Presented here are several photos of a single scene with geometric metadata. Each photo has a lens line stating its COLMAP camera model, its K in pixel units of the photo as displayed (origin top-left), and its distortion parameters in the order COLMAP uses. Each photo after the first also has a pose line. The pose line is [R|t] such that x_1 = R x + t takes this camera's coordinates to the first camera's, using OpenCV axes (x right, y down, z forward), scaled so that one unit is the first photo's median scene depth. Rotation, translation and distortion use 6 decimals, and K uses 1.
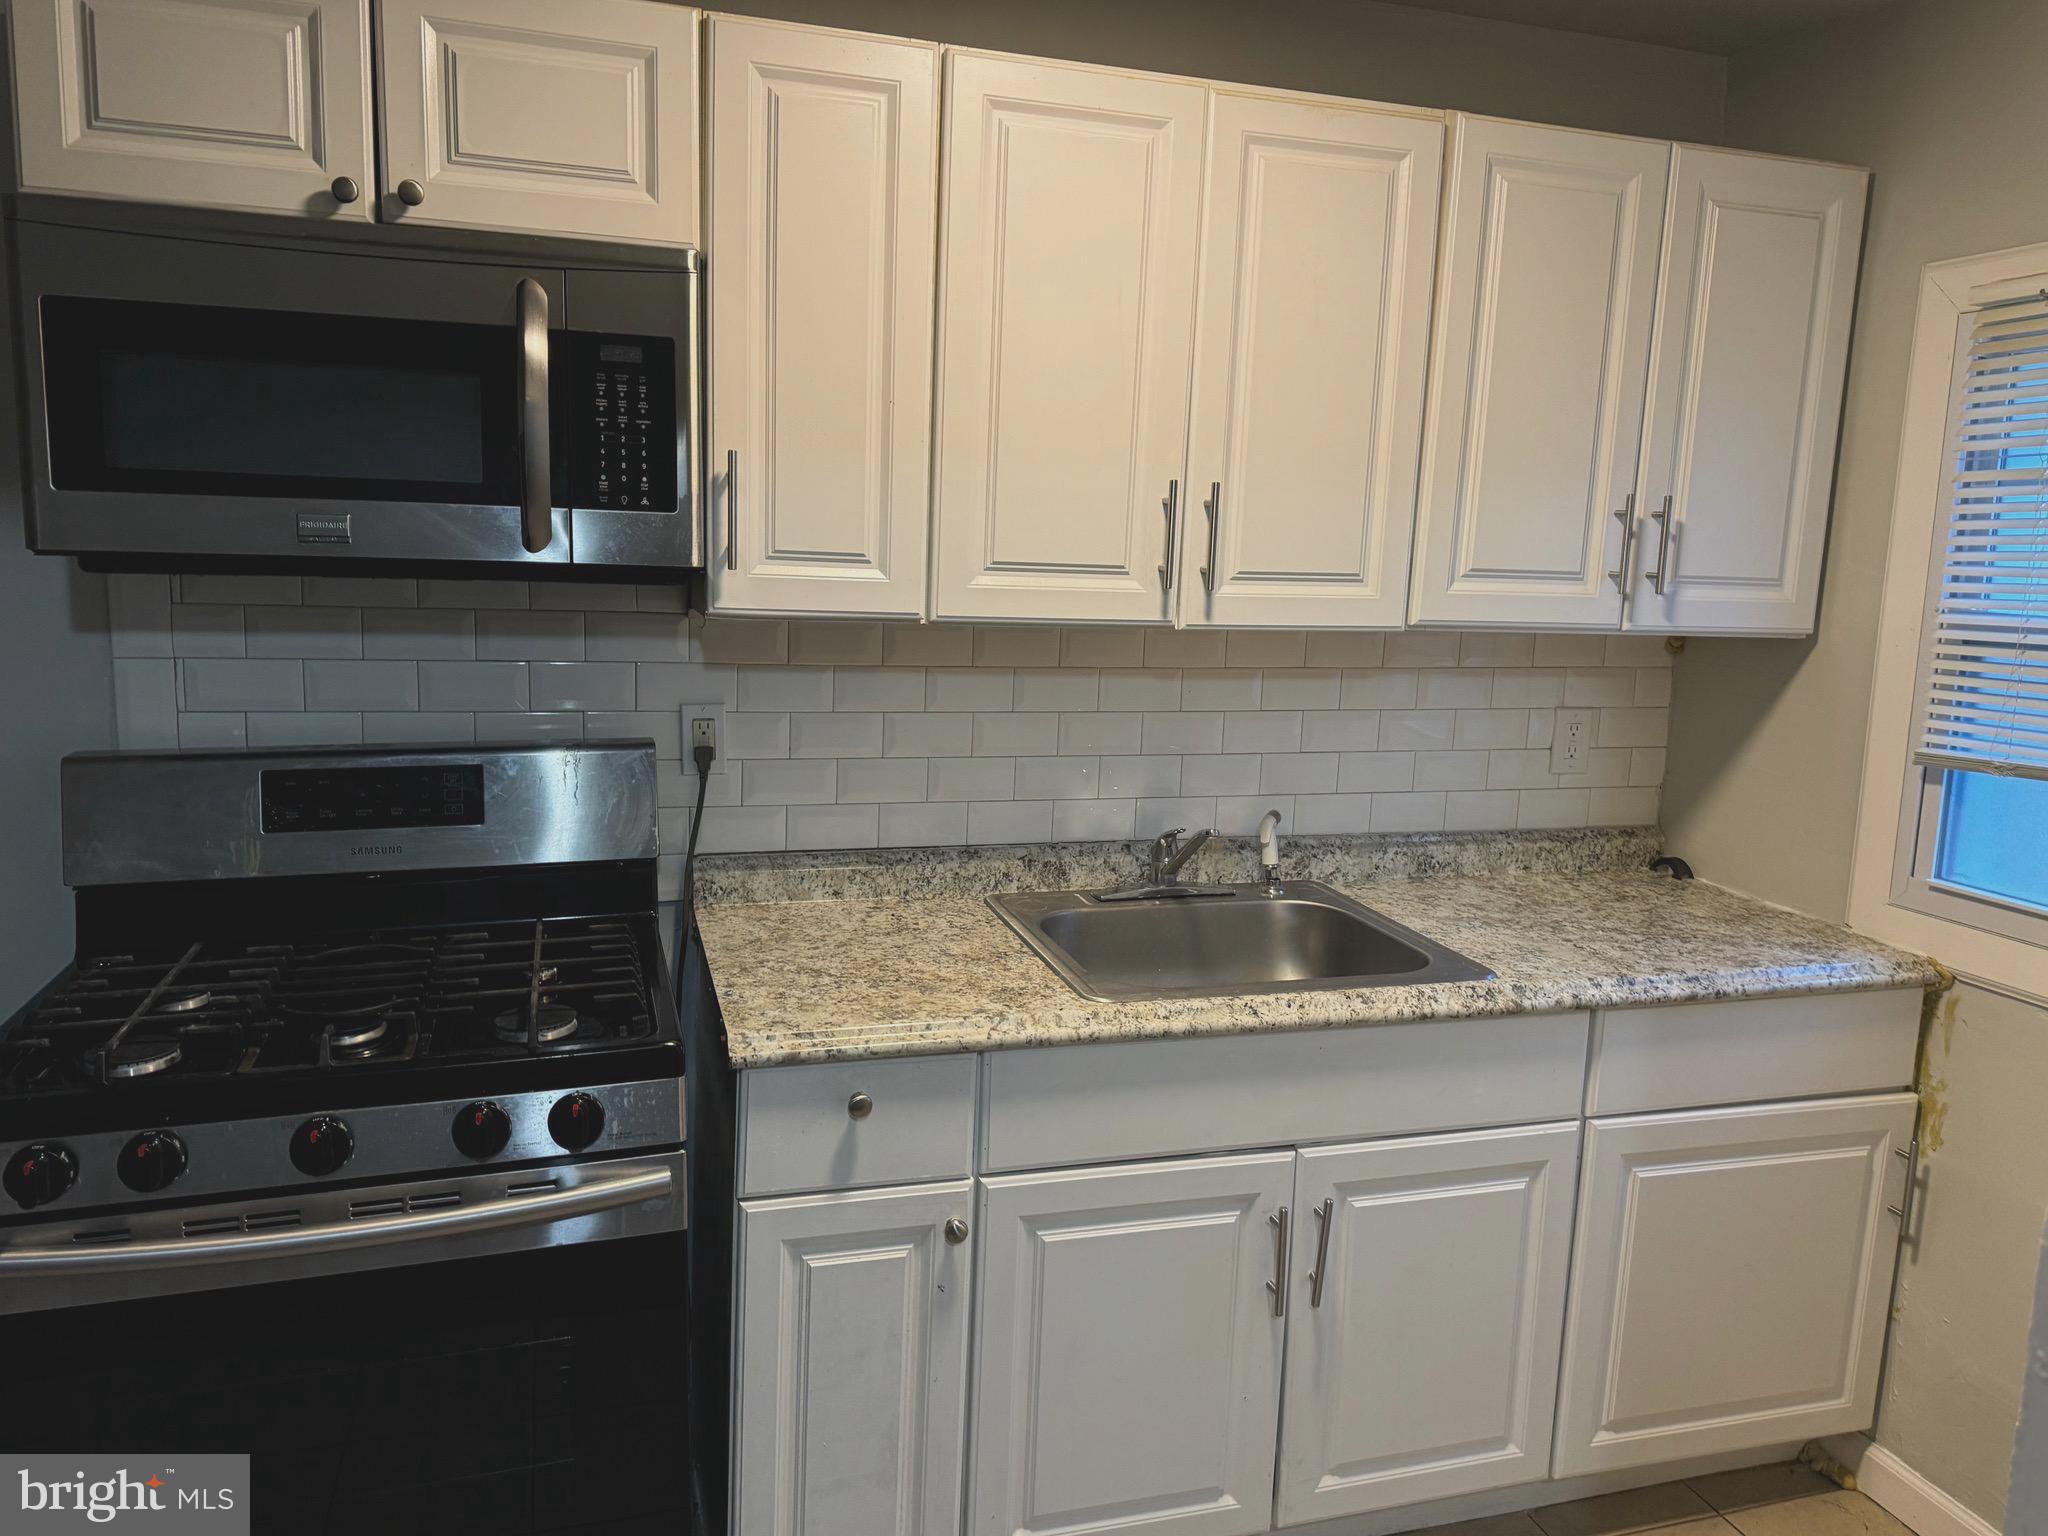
lens RADIAL K [[1502.2, 0, 1015.8], [0, 1502.2, 758.3], [0, 0, 1]] dist [0.156886, -0.246381]
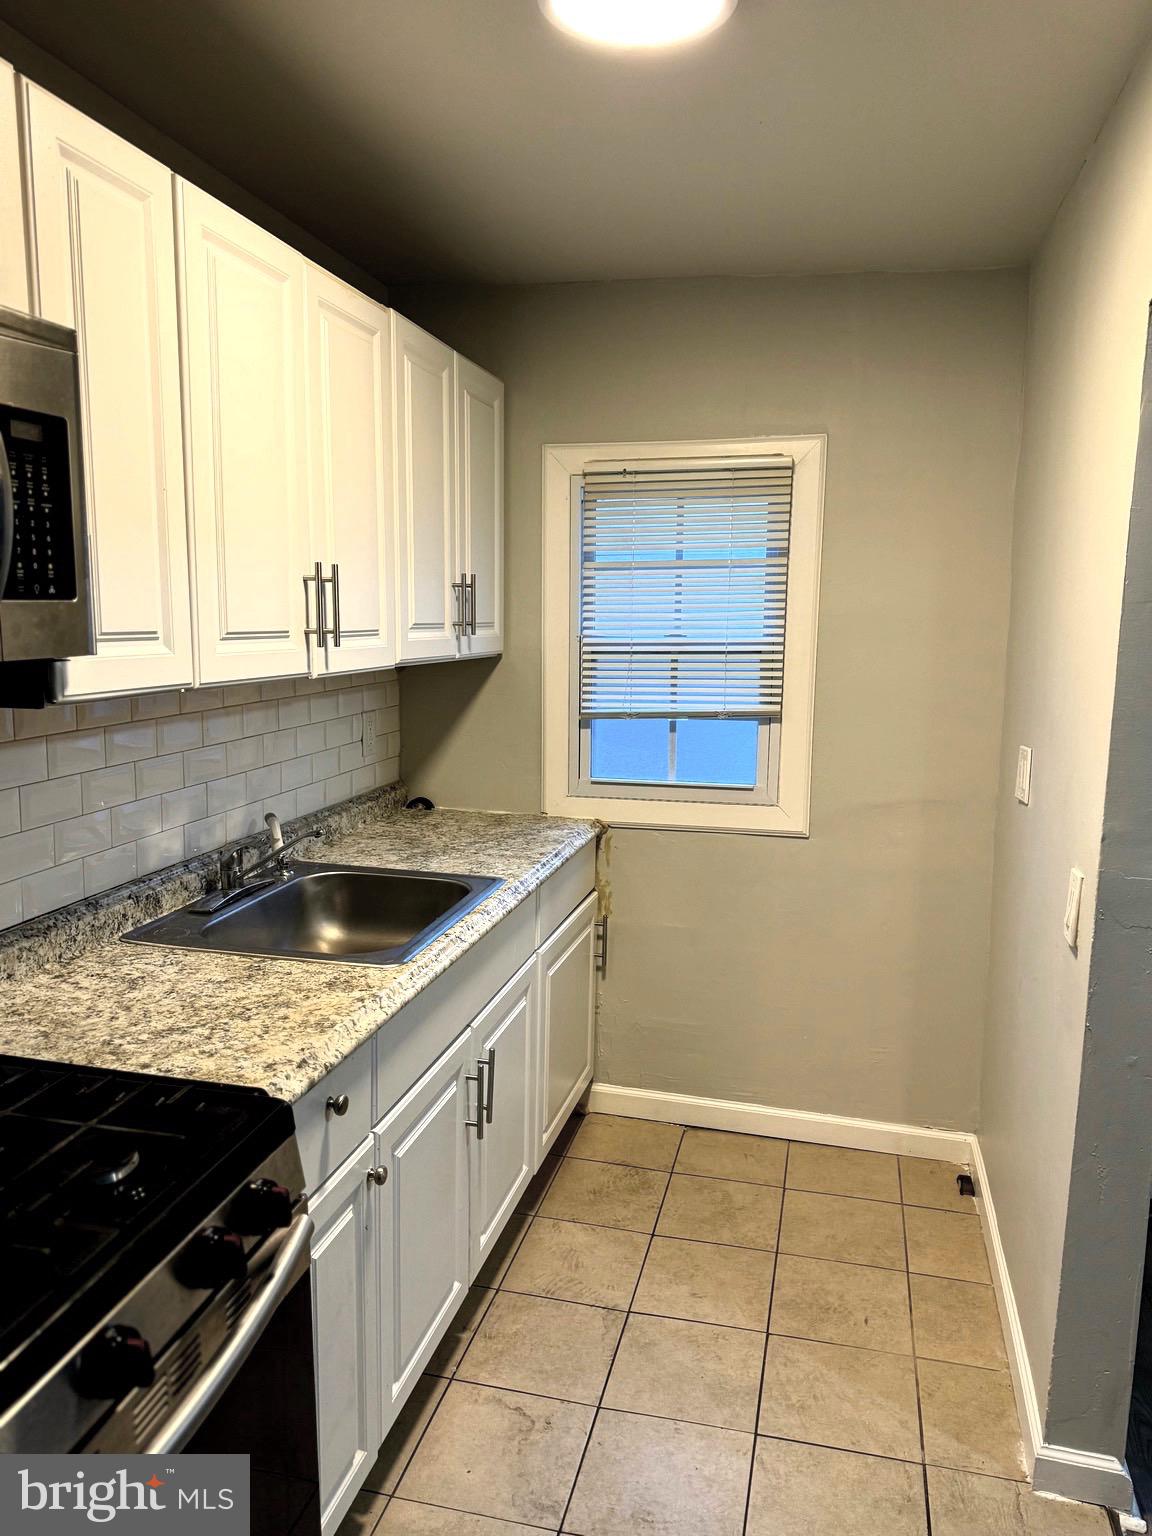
lens RADIAL K [[1109.0, 0, 594.5], [0, 1109.0, 779.7], [0, 0, 1]] dist [0.190730, -0.387613]
pose [[0.491823, -0.164068, 0.855098, -0.605007], [0.134215, 0.984634, 0.111725, -0.075927], [-0.860289, 0.059818, 0.506286, 0.319807]]
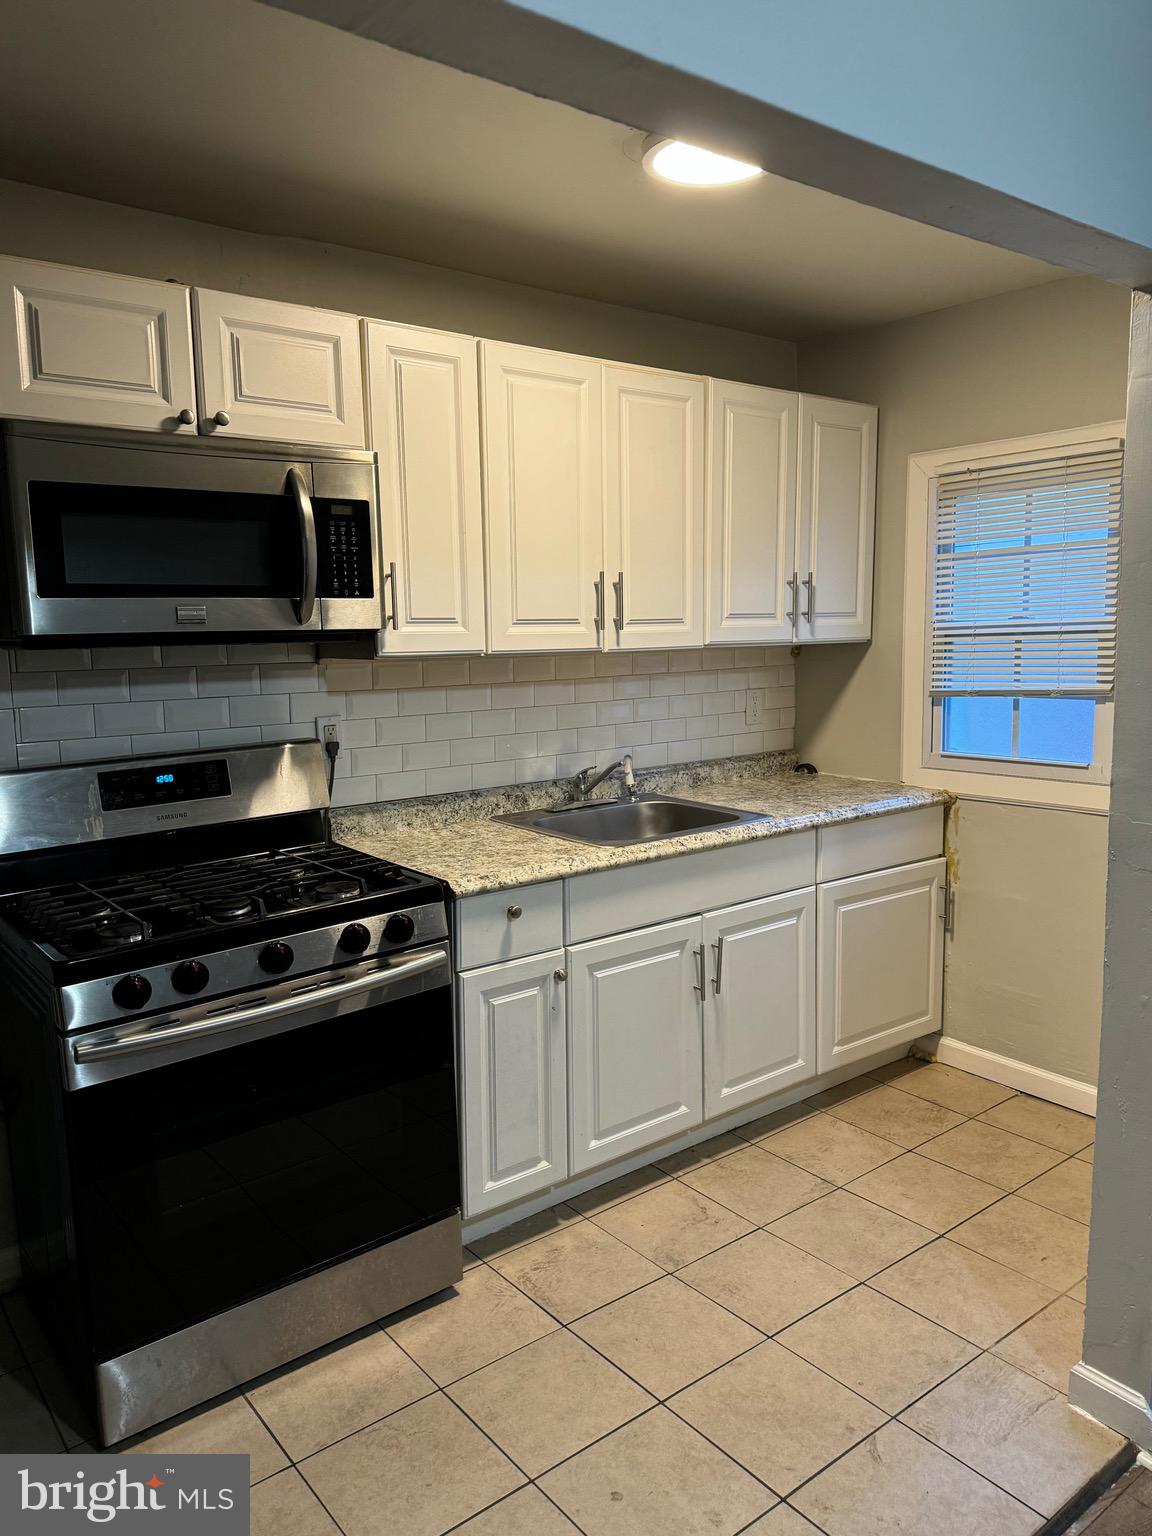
lens RADIAL K [[1126.6, 0, 569.9], [0, 1126.6, 777.3], [0, 0, 1]] dist [0.156886, -0.246381]
pose [[0.930814, -0.099929, 0.351567, -0.434634], [0.104446, 0.994512, 0.006146, 0.053880], [-0.350251, 0.030999, 0.936143, -0.275389]]
